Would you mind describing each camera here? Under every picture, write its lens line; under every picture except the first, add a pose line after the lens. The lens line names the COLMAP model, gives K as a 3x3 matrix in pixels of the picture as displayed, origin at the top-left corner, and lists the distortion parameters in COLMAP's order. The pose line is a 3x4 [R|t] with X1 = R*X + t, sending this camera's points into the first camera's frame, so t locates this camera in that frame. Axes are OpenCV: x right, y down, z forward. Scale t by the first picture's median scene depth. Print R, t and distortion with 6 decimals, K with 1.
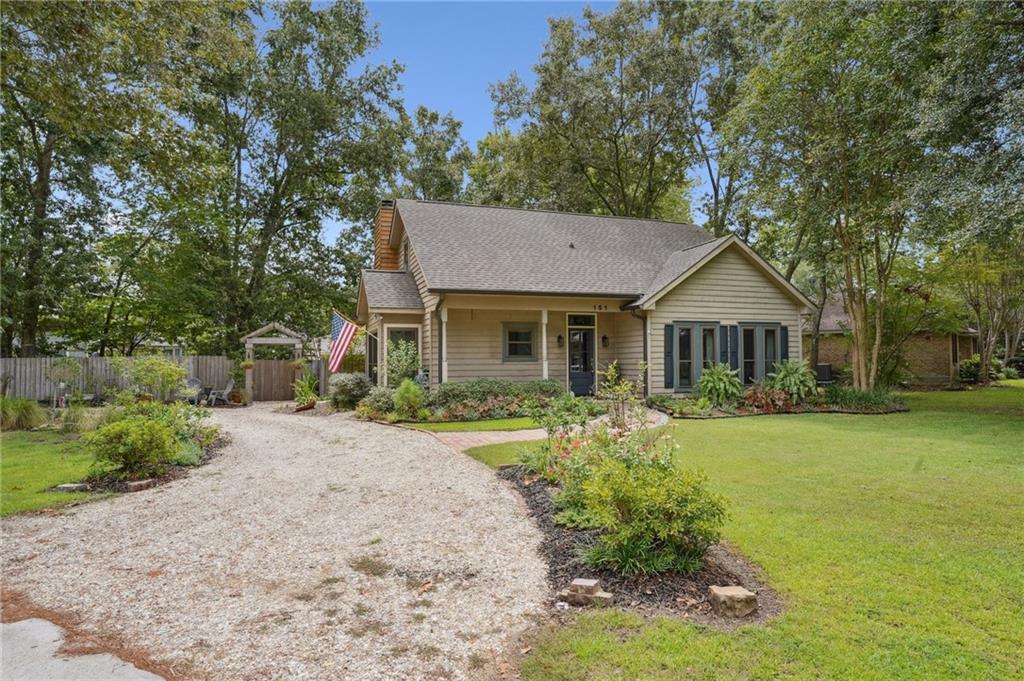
lens RADIAL K [[614.7, 0, 514.3], [0, 614.7, 335.4], [0, 0, 1]] dist [-0.012351, 0.001519]
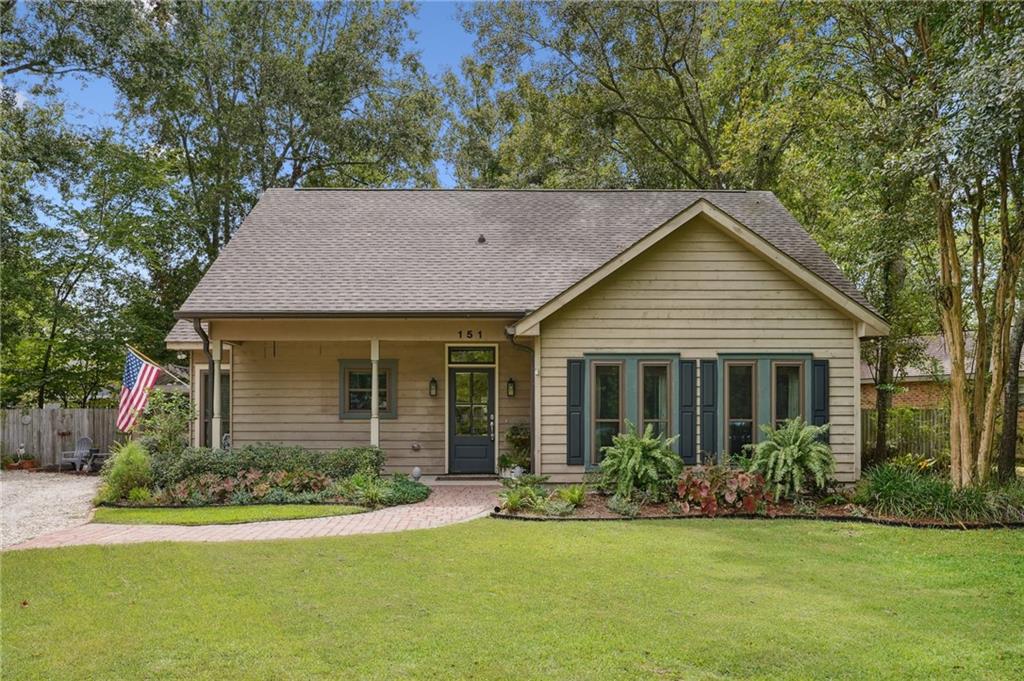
lens RADIAL K [[820.1, 0, 511.3], [0, 820.1, 400.0], [0, 0, 1]] dist [0.052940, 0.001993]
pose [[0.943703, 0.000839, -0.330792, 0.448889], [0.005751, 0.999804, 0.018943, 0.006237], [0.330743, -0.019779, 0.943514, 0.215859]]
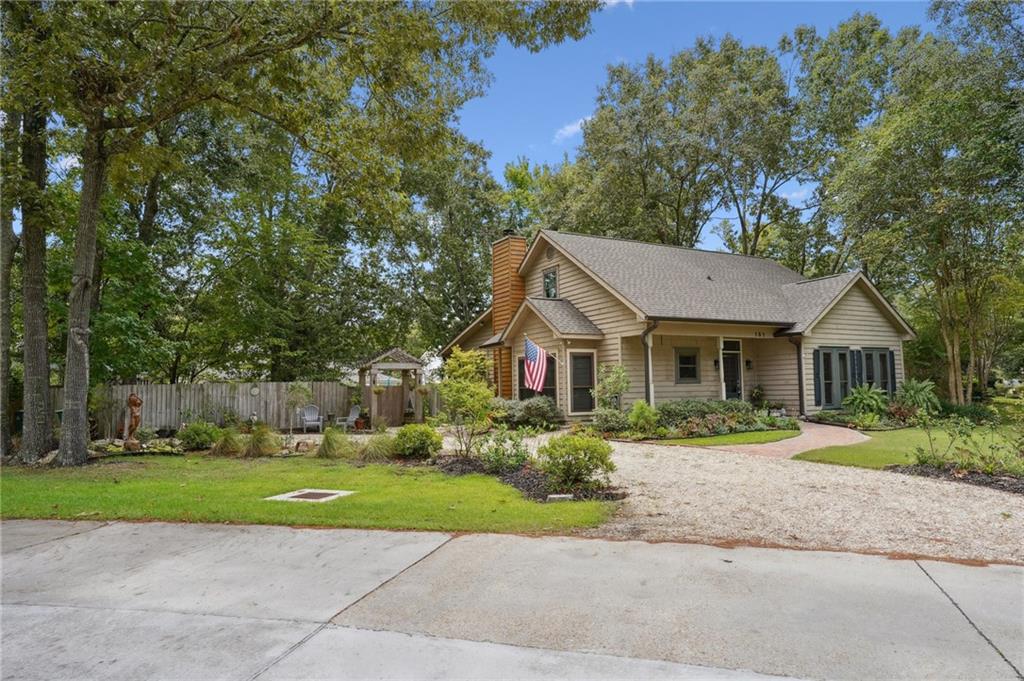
lens RADIAL K [[614.7, 0, 513.7], [0, 614.7, 341.9], [0, 0, 1]] dist [-0.012351, 0.001519]
pose [[0.988364, 0.001710, 0.152096, -0.460685], [0.003229, 0.999476, -0.032221, 0.002833], [-0.152071, 0.032337, 0.987840, -0.028252]]
